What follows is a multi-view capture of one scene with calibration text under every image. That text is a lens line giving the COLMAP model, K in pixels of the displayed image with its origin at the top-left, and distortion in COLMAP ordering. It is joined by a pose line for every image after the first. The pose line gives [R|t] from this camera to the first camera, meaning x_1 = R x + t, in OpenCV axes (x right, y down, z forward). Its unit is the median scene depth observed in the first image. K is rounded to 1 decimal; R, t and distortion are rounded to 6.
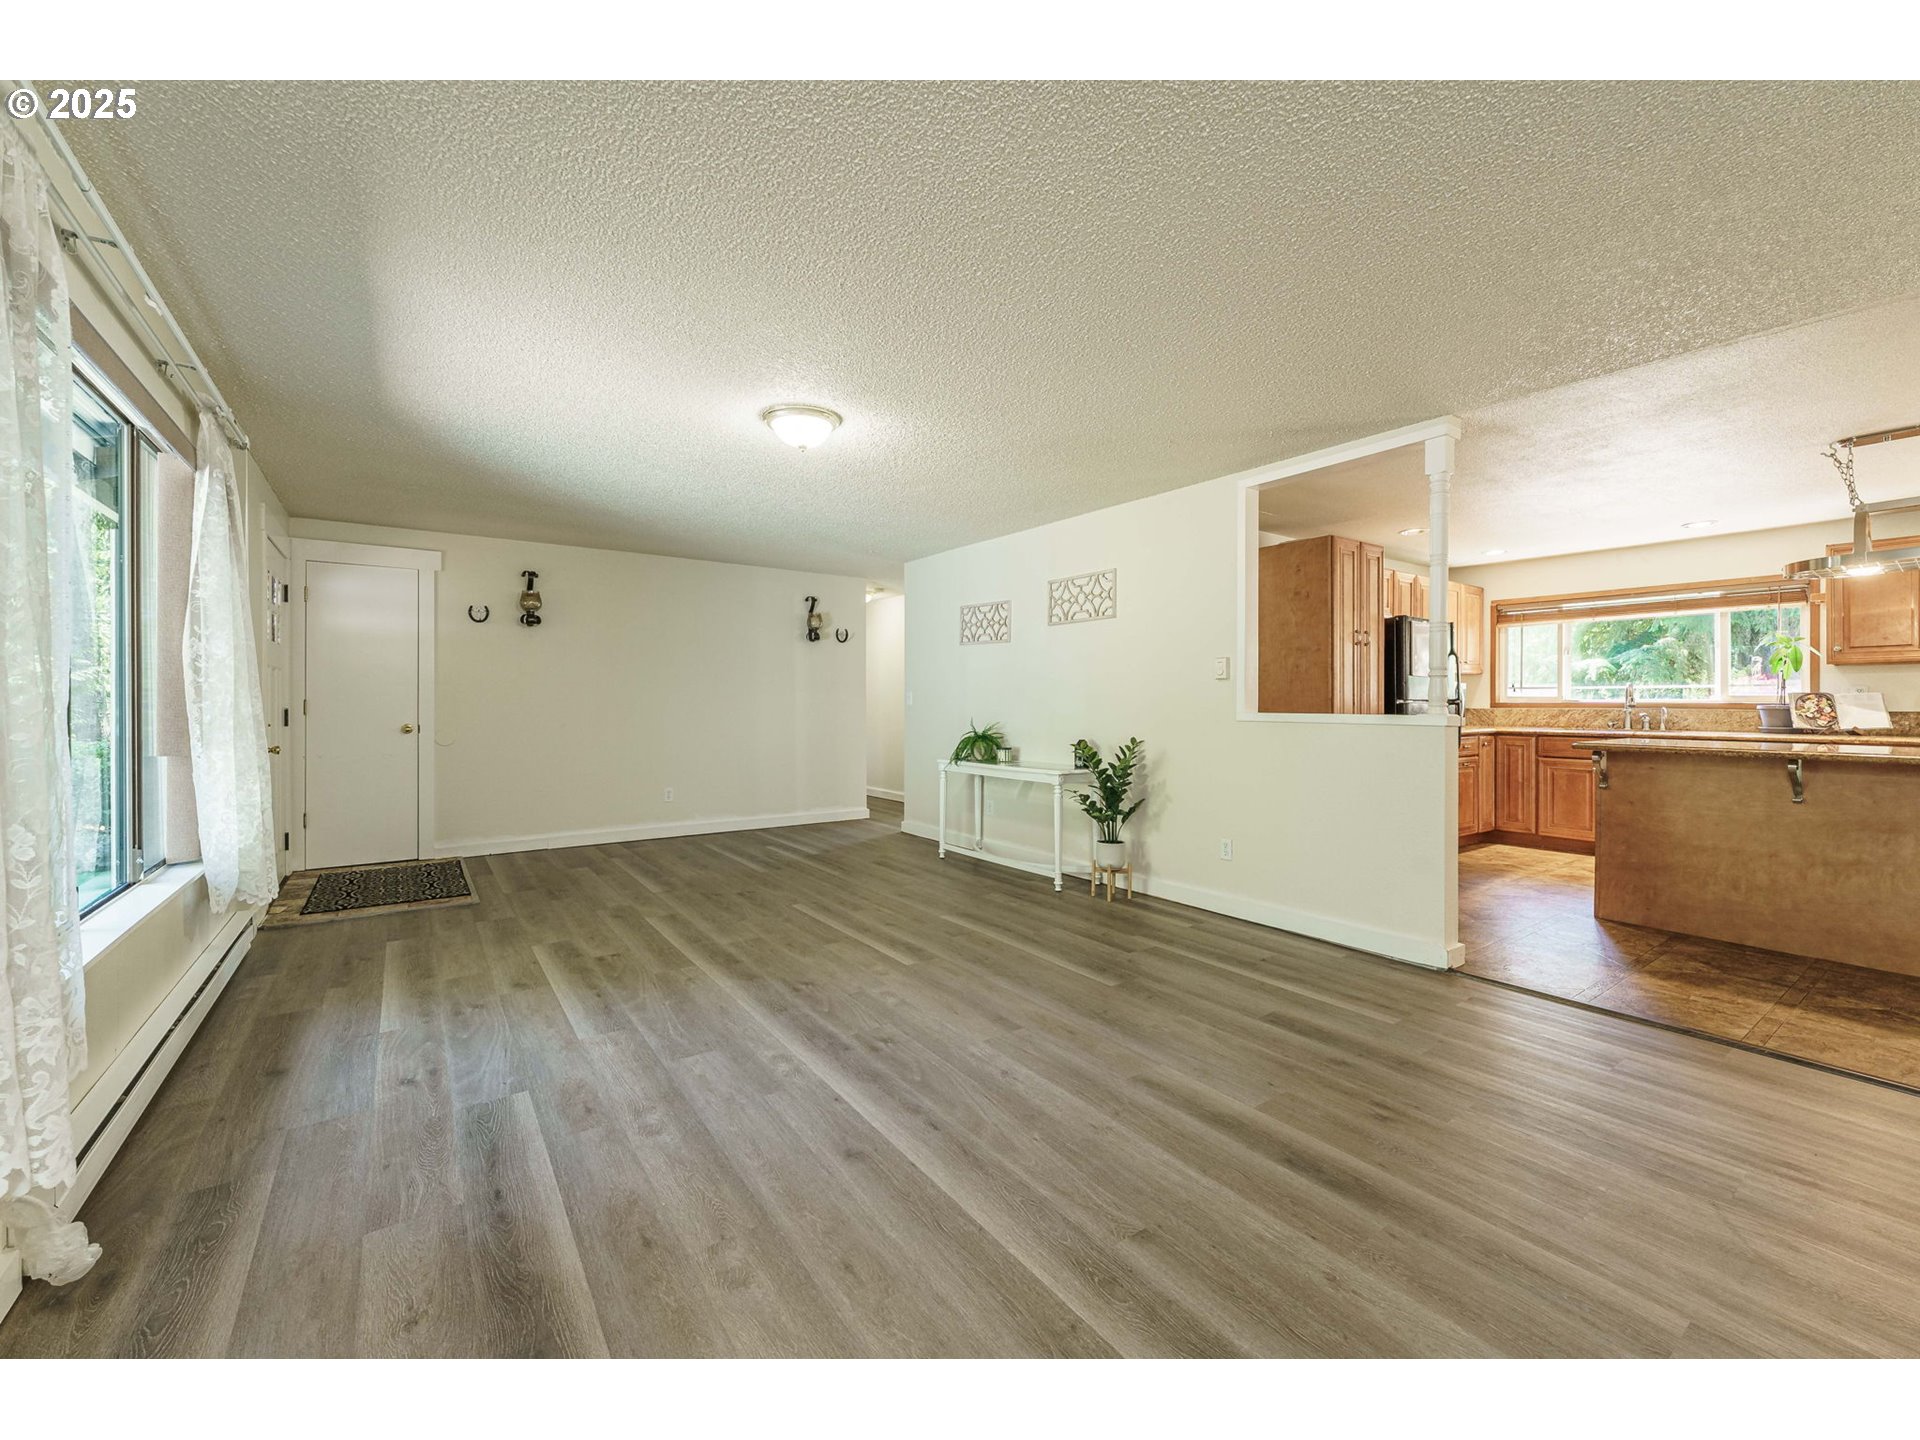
lens RADIAL K [[776.7, 0, 960.6], [0, 776.7, 702.2], [0, 0, 1]] dist [-0.000008, -0.000069]
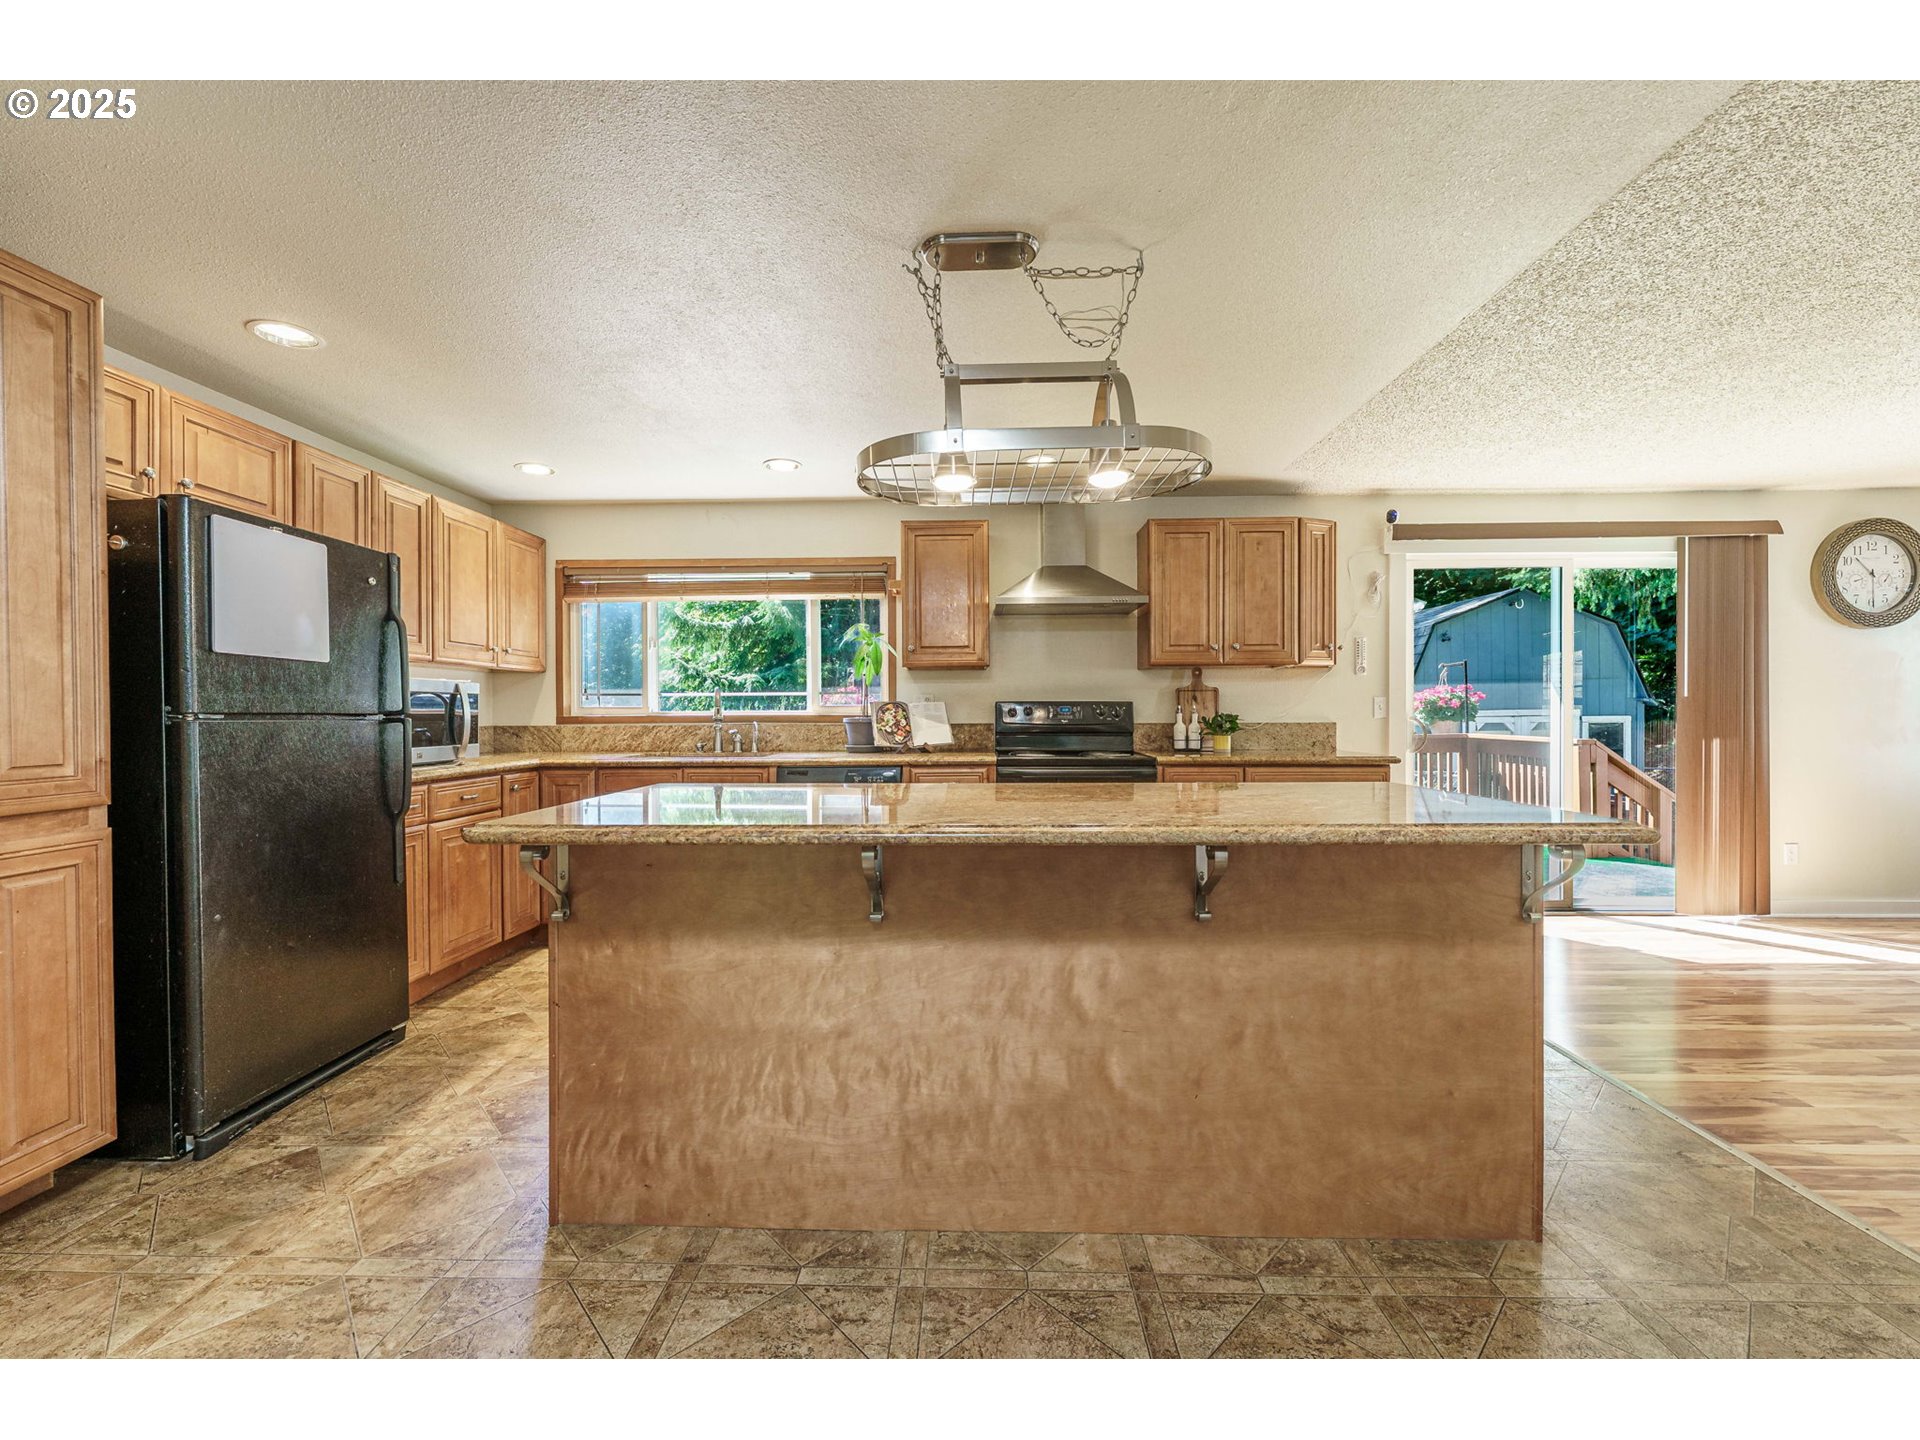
lens RADIAL K [[776.7, 0, 961.4], [0, 776.7, 718.1], [0, 0, 1]] dist [-0.000008, -0.000069]
pose [[0.600323, -0.009120, 0.799705, 0.487072], [0.006485, 0.999958, 0.006535, -0.000047], [-0.799731, 0.001263, 0.600357, 0.448987]]
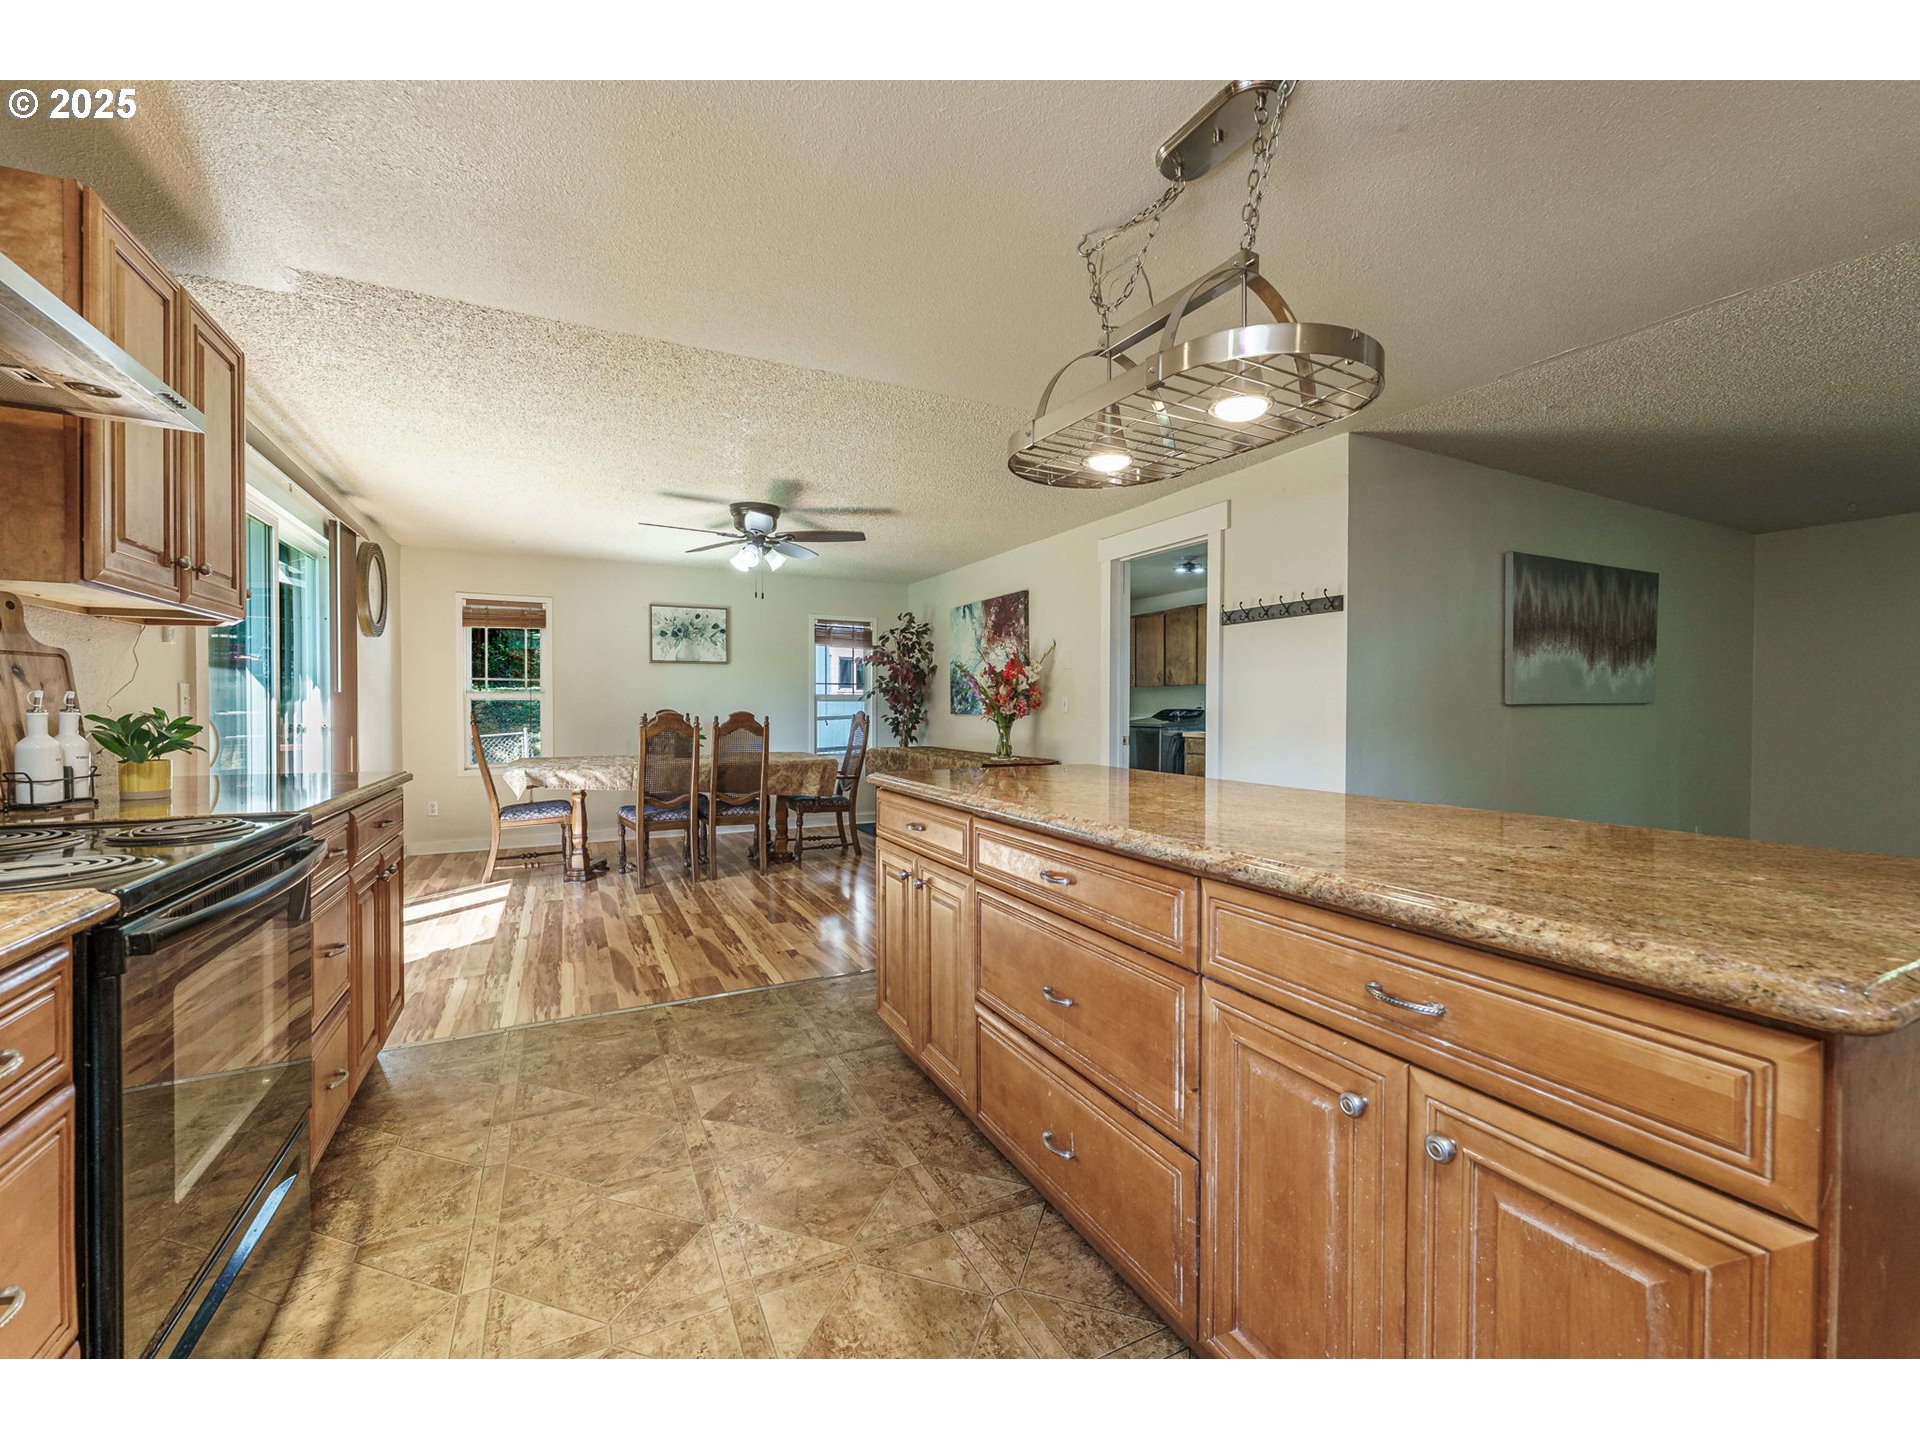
lens RADIAL K [[776.7, 0, 963.8], [0, 776.7, 716.1], [0, 0, 1]] dist [-0.000008, -0.000069]
pose [[-0.989285, -0.004178, 0.145938, 0.736667], [-0.002234, 0.999907, 0.013479, -0.000597], [-0.145981, 0.013008, -0.989202, 0.823377]]
